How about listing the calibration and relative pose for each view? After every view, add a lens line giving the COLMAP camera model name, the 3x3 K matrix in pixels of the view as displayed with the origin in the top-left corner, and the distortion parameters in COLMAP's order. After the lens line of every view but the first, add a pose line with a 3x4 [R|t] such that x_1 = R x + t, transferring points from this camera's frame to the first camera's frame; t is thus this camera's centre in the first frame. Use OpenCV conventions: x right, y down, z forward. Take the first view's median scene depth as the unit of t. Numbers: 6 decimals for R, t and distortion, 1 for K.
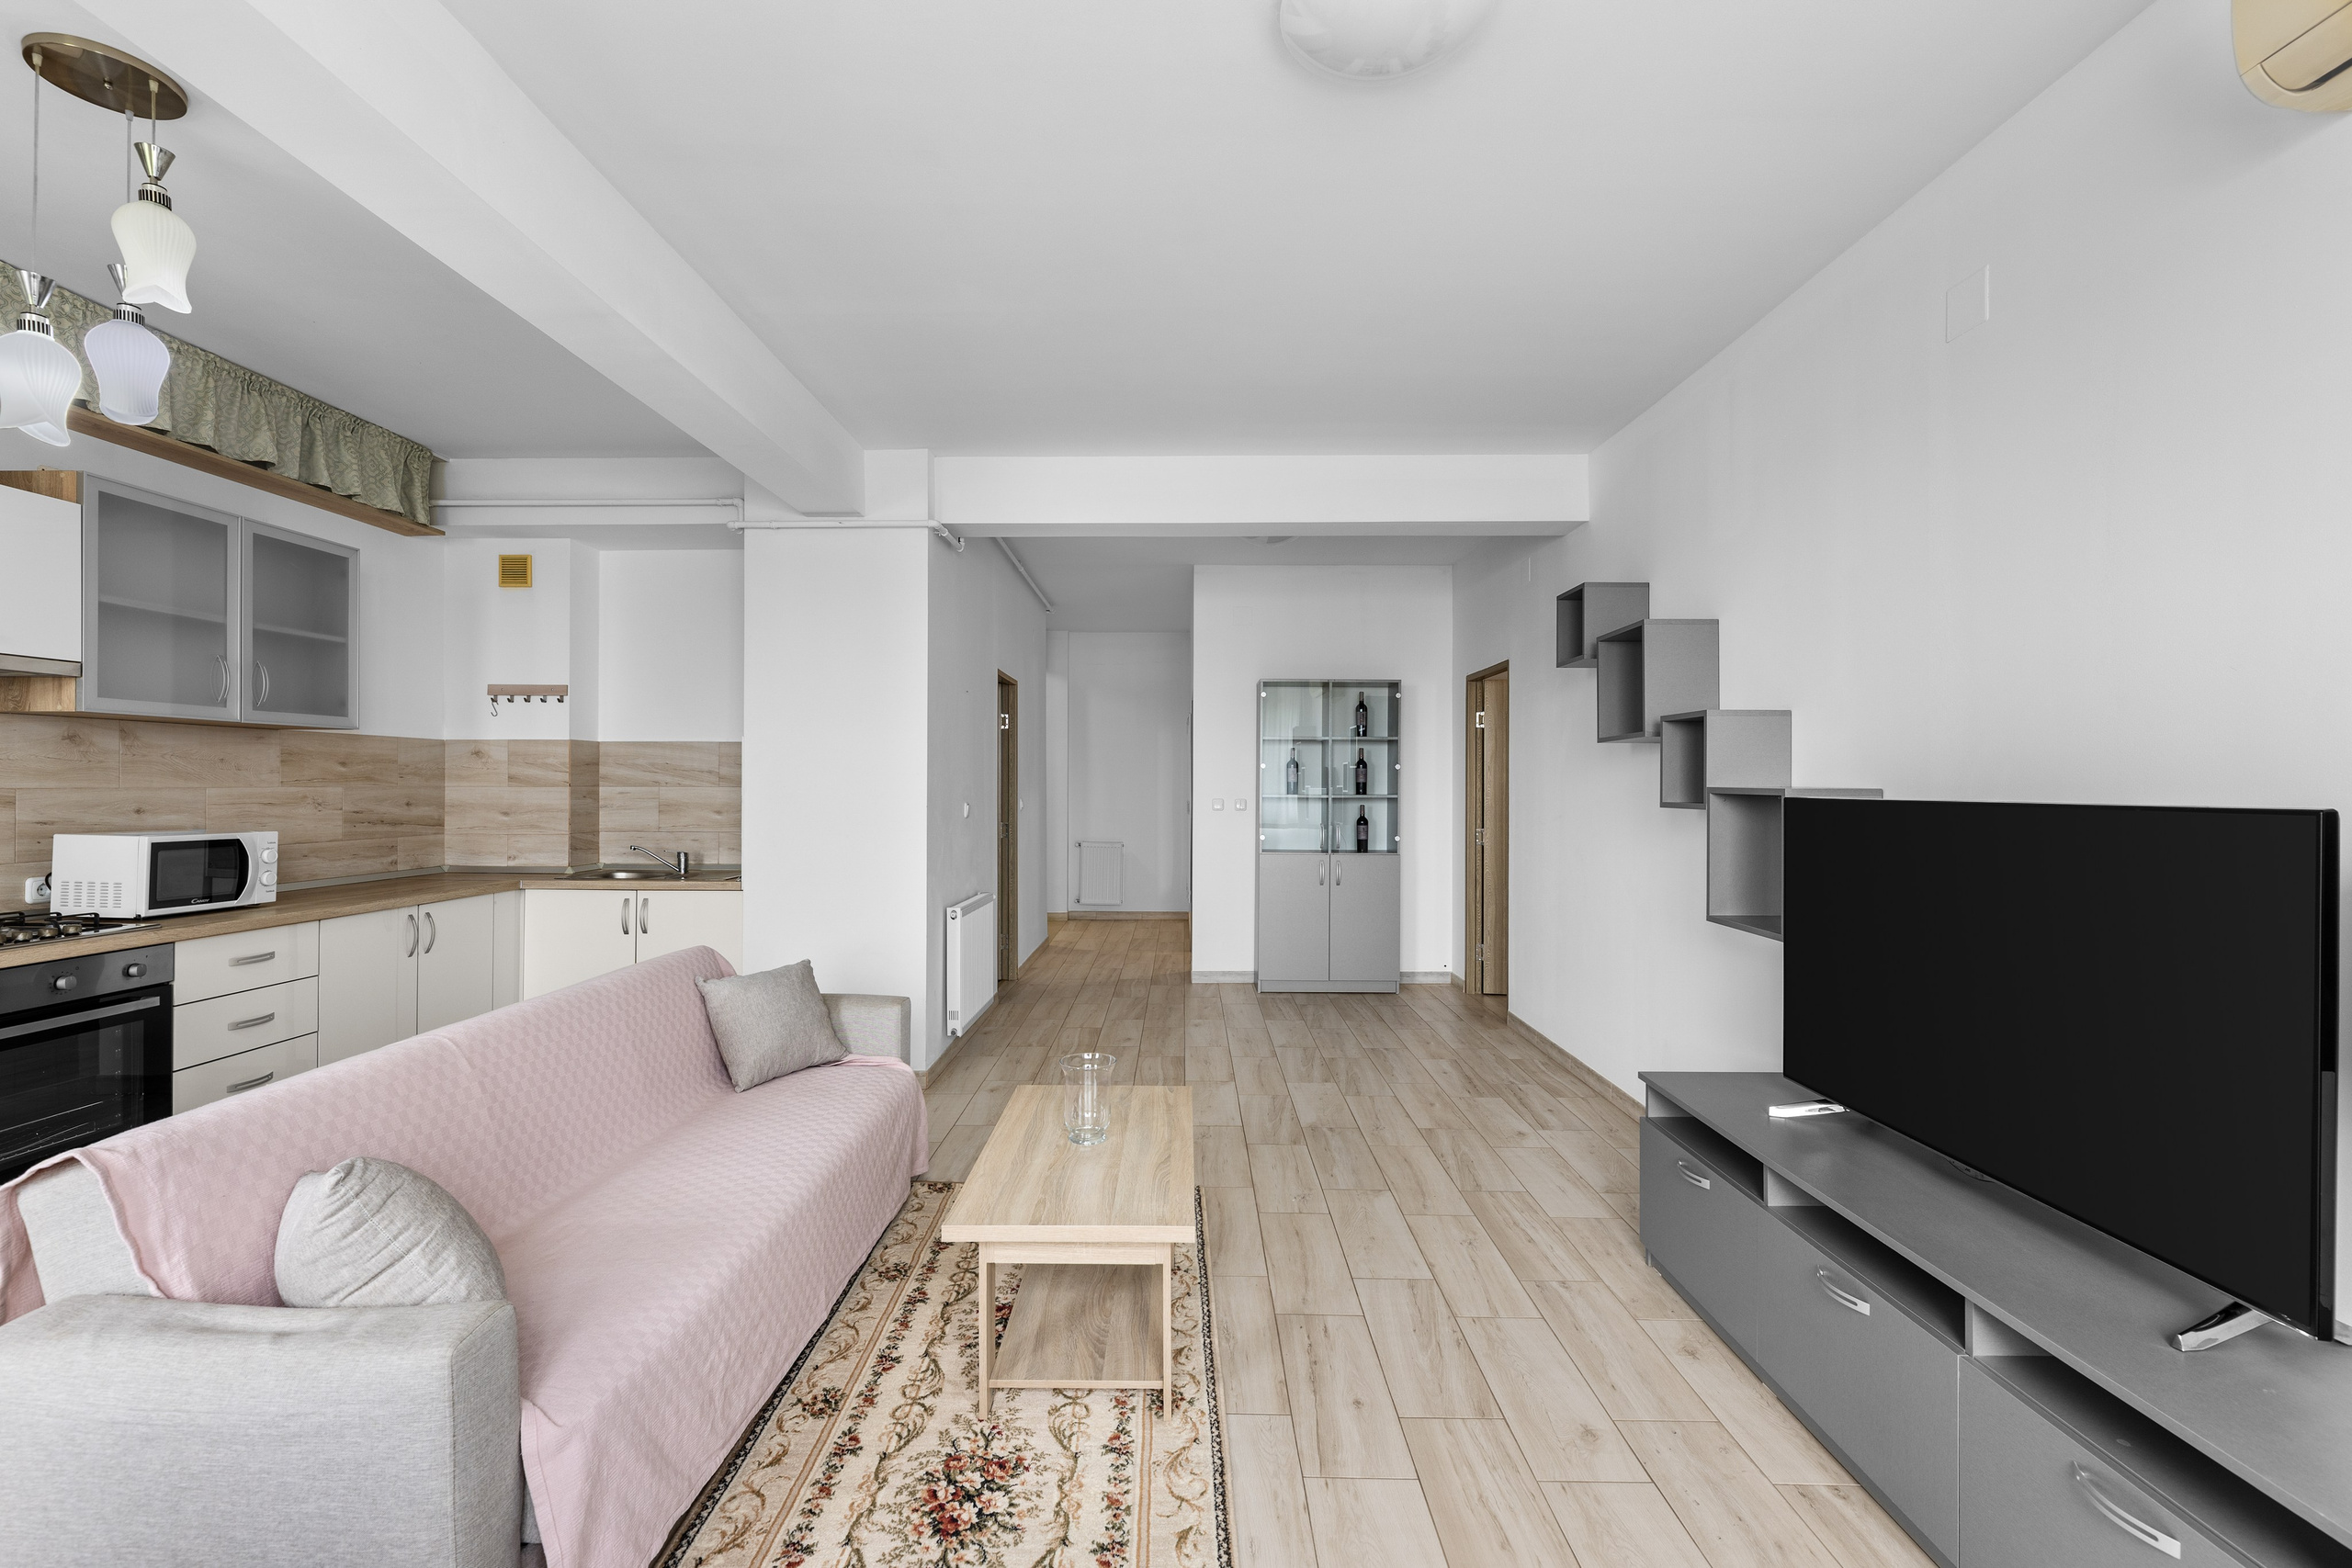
lens RADIAL K [[1051.2, 0, 1213.8], [0, 1051.2, 780.0], [0, 0, 1]] dist [0.000030, 0.000870]
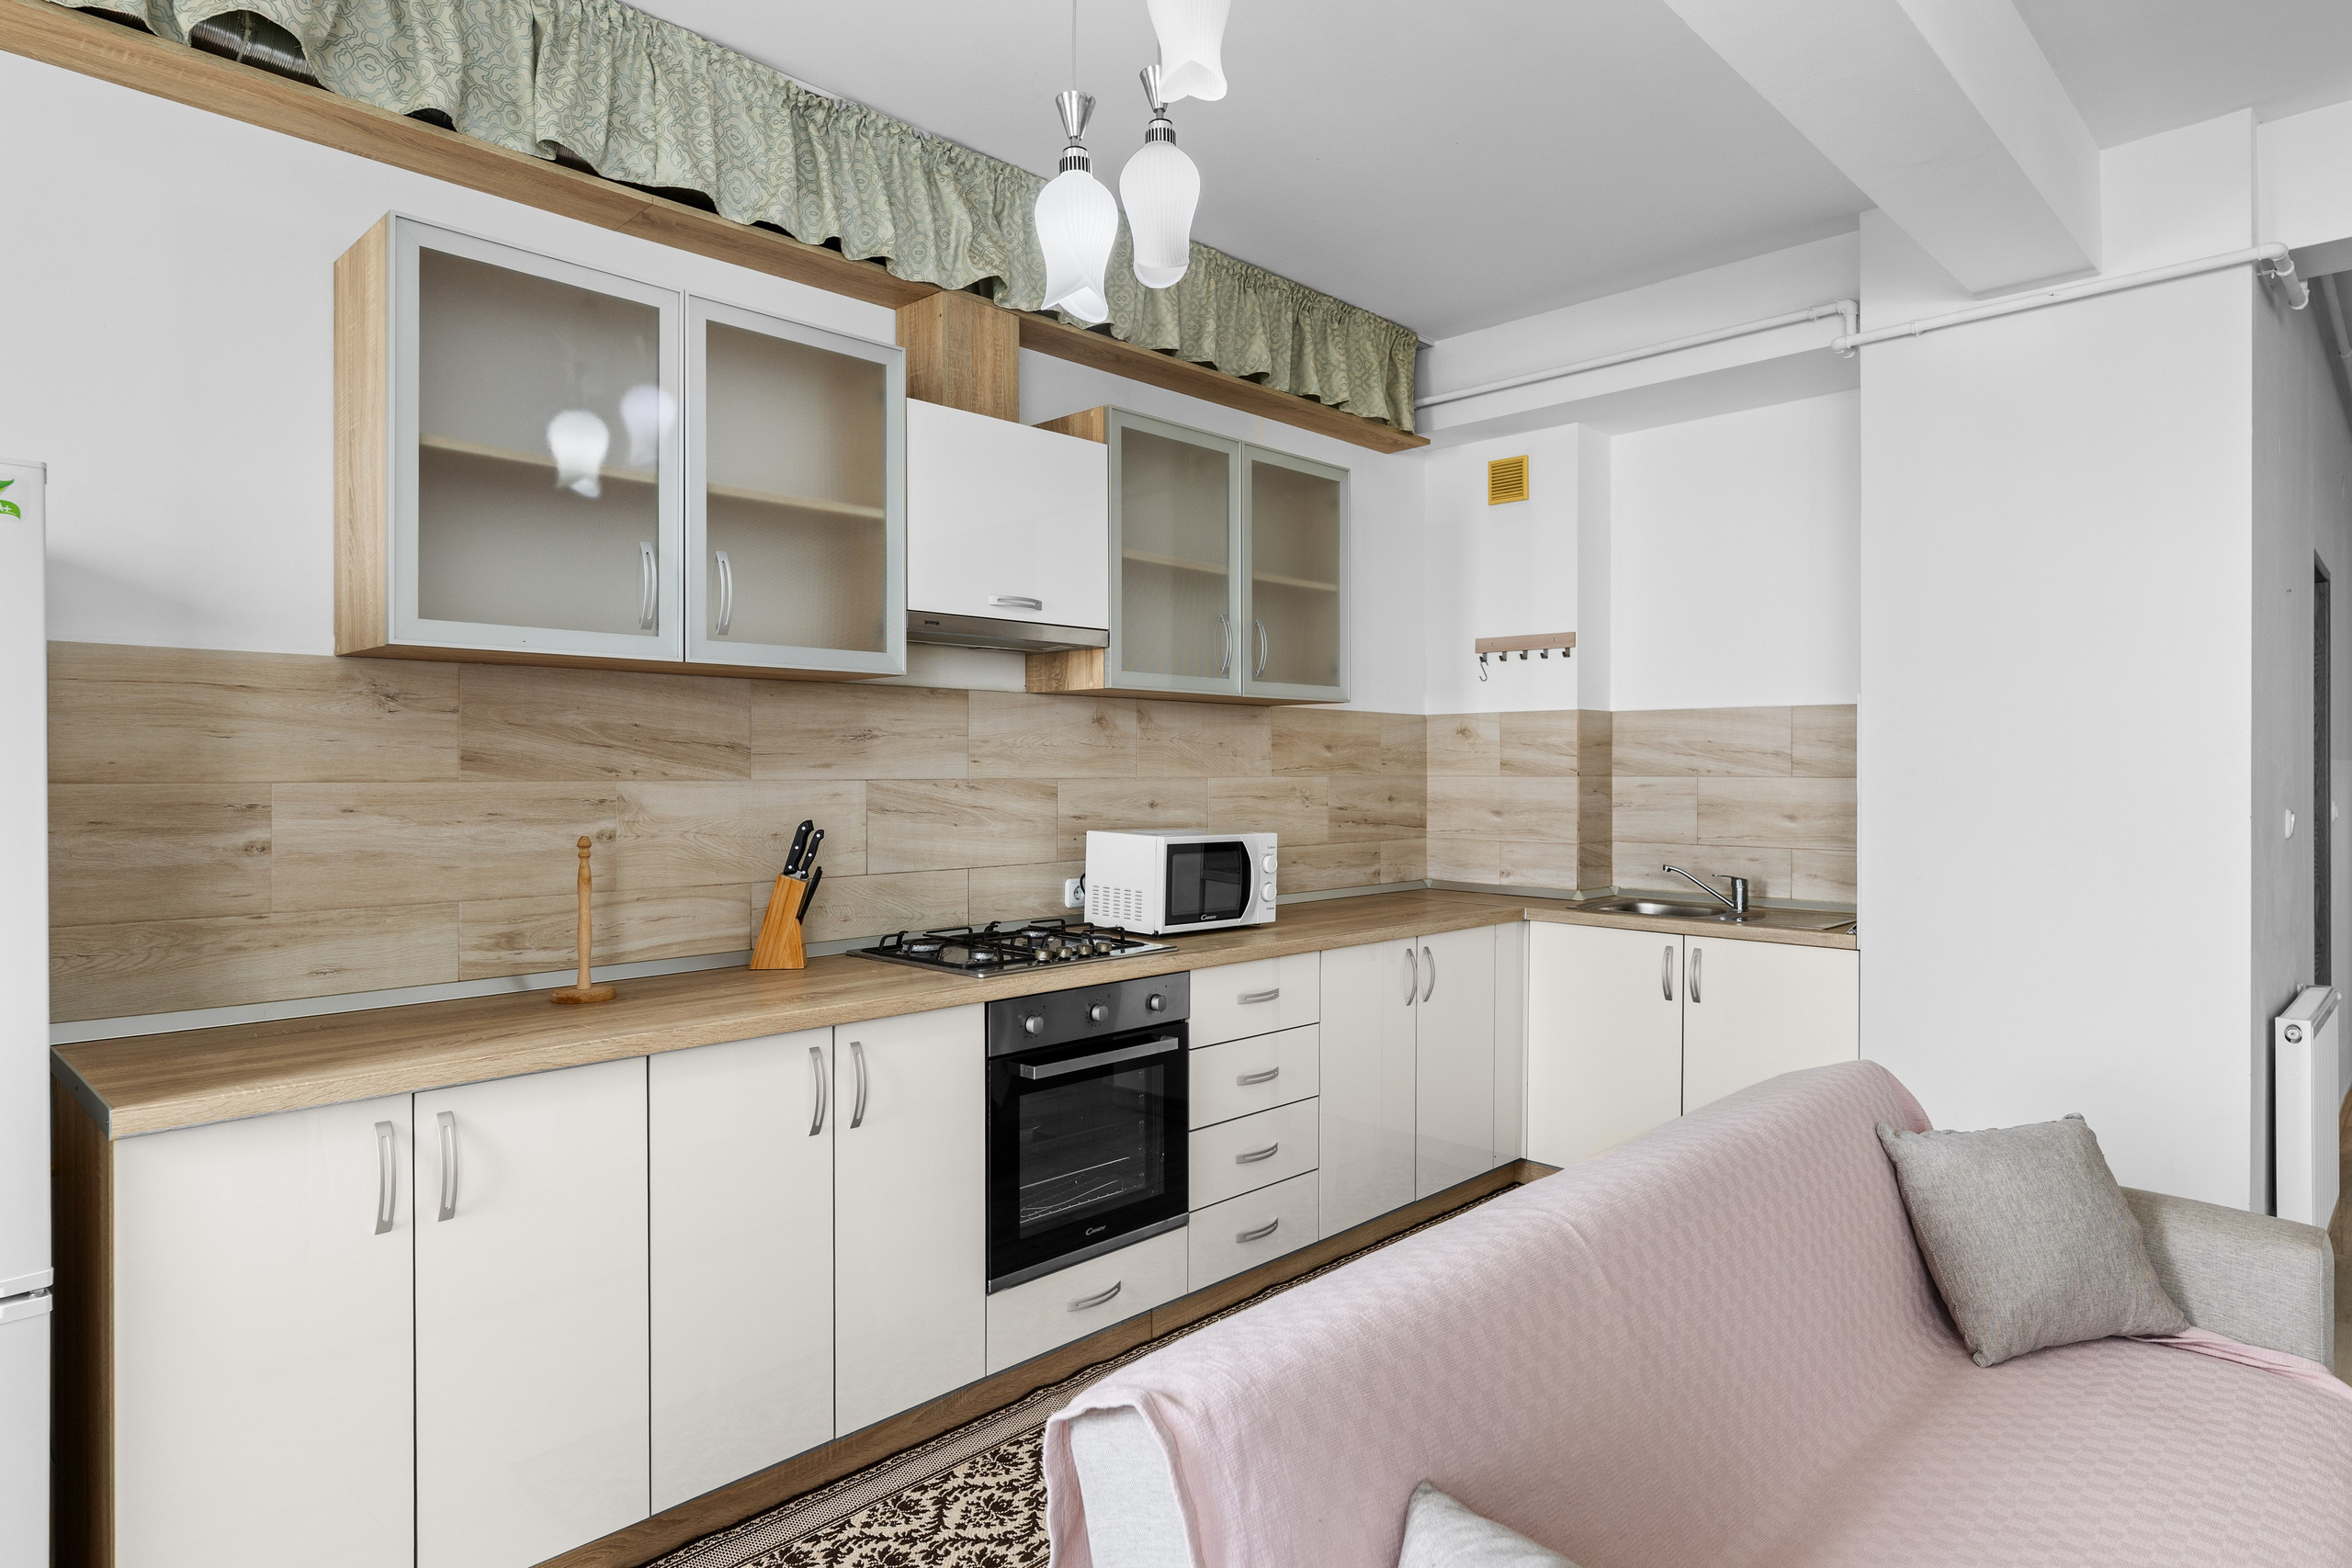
lens RADIAL K [[1348.2, 0, 1181.2], [0, 1348.2, 773.7], [0, 0, 1]] dist [0.016820, 0.000606]
pose [[0.728879, 0.000210, -0.684643, -0.248183], [0.003204, 0.999988, 0.003719, 0.000350], [0.684635, -0.004904, 0.728869, 0.212367]]
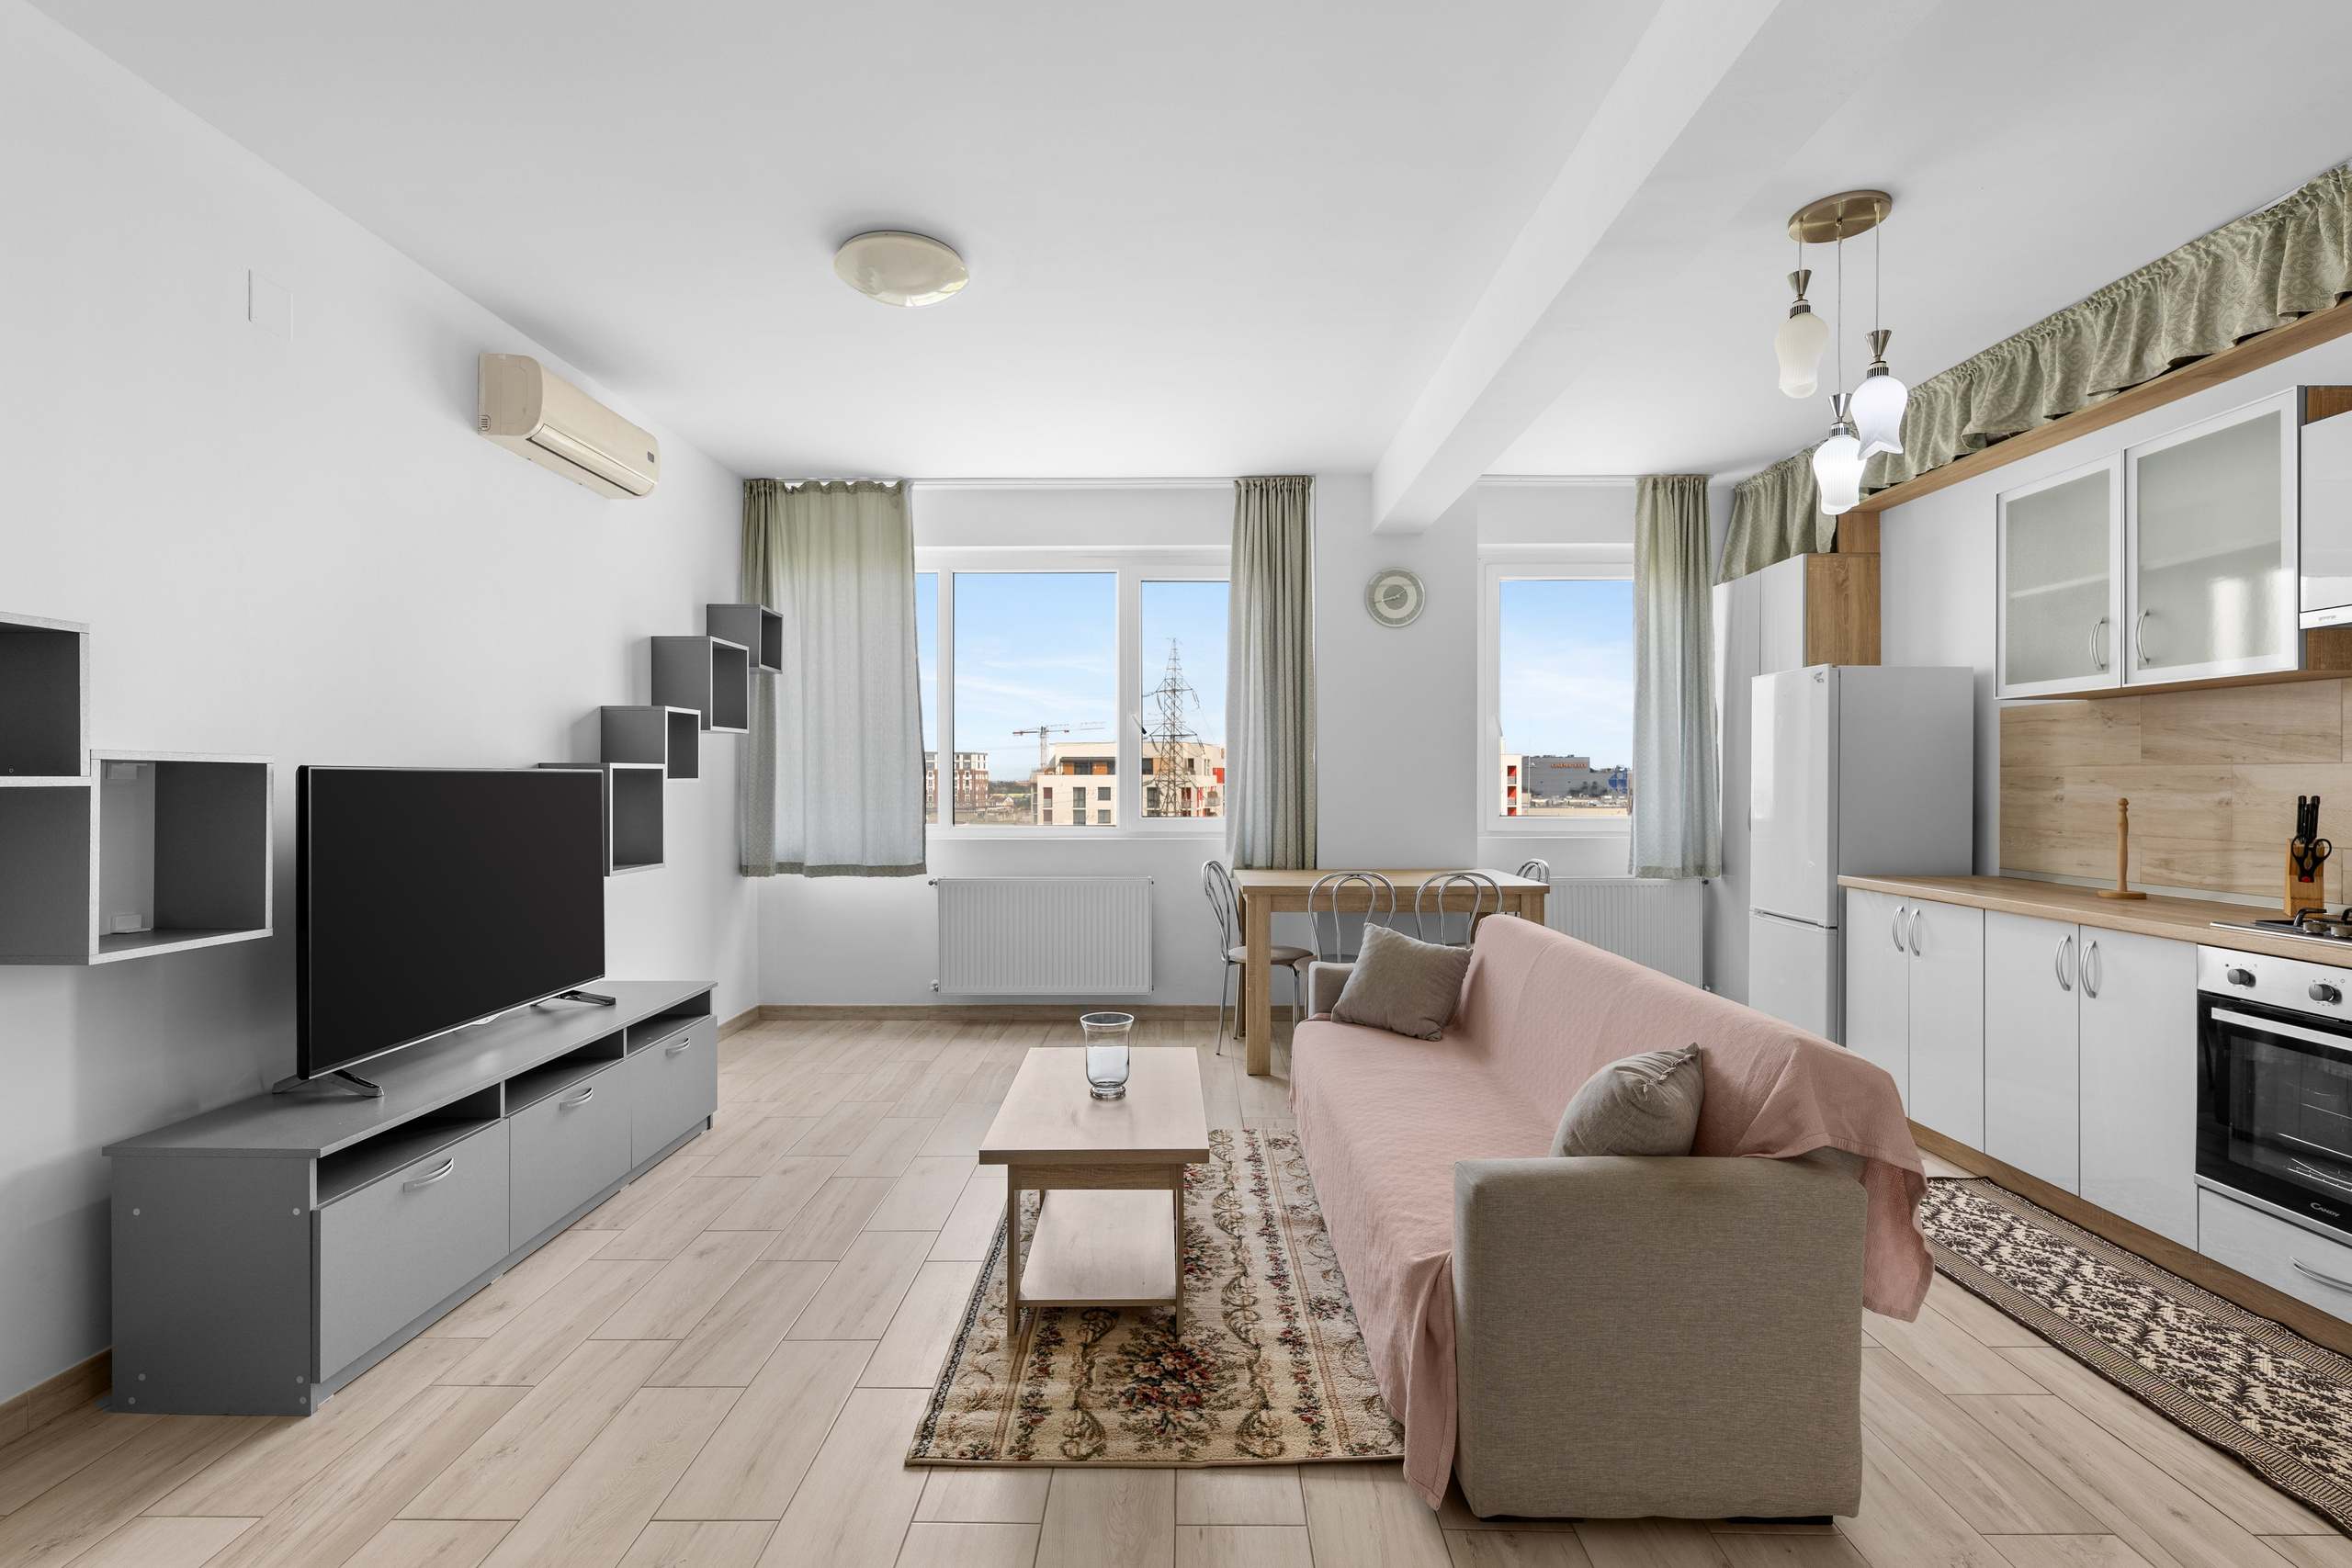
lens RADIAL K [[1091.4, 0, 1162.2], [0, 1091.4, 782.2], [0, 0, 1]] dist [-0.003343, 0.000244]
pose [[-0.999997, 0.002588, -0.000532, -0.143736], [0.002588, 0.999997, 0.000051, 0.018191], [0.000533, 0.000049, -1.000000, 1.406991]]
